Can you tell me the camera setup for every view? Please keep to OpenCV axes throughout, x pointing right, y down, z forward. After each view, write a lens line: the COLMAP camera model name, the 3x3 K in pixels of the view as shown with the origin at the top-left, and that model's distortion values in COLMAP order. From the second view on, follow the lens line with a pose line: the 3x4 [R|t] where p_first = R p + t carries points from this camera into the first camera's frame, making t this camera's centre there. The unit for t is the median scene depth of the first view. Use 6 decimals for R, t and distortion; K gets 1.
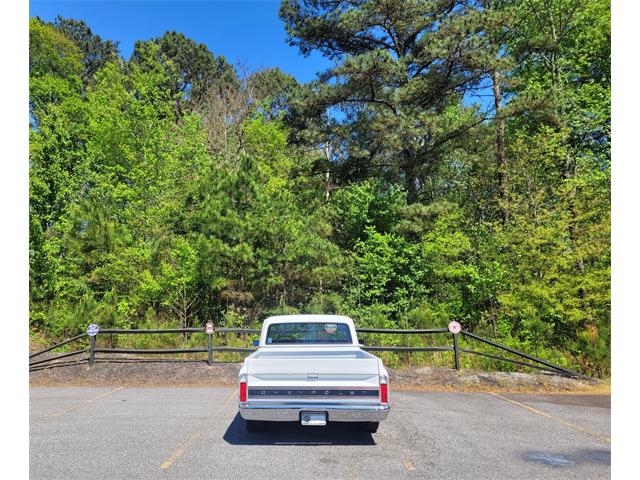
lens RADIAL K [[486.6, 0, 287.5], [0, 486.6, 238.3], [0, 0, 1]] dist [0.057892, -0.038145]
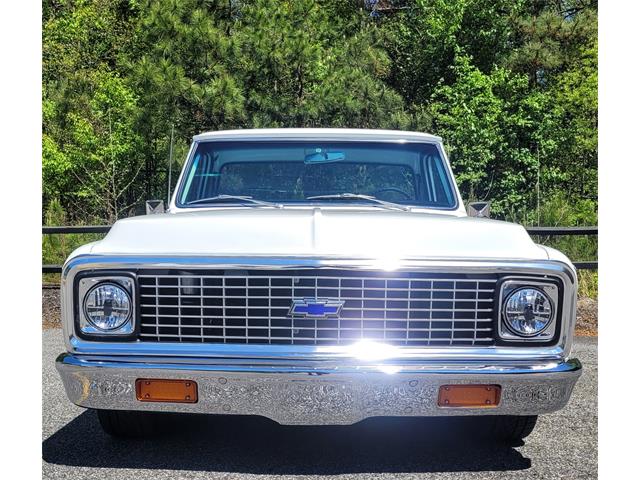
lens RADIAL K [[707.2, 0, 307.8], [0, 707.2, 271.9], [0, 0, 1]] dist [0.047527, 0.000000]
pose [[0.999785, 0.006315, 0.019775, -0.014580], [-0.009579, 0.985466, 0.169602, 0.079516], [-0.018416, -0.169755, 0.985314, 0.197886]]
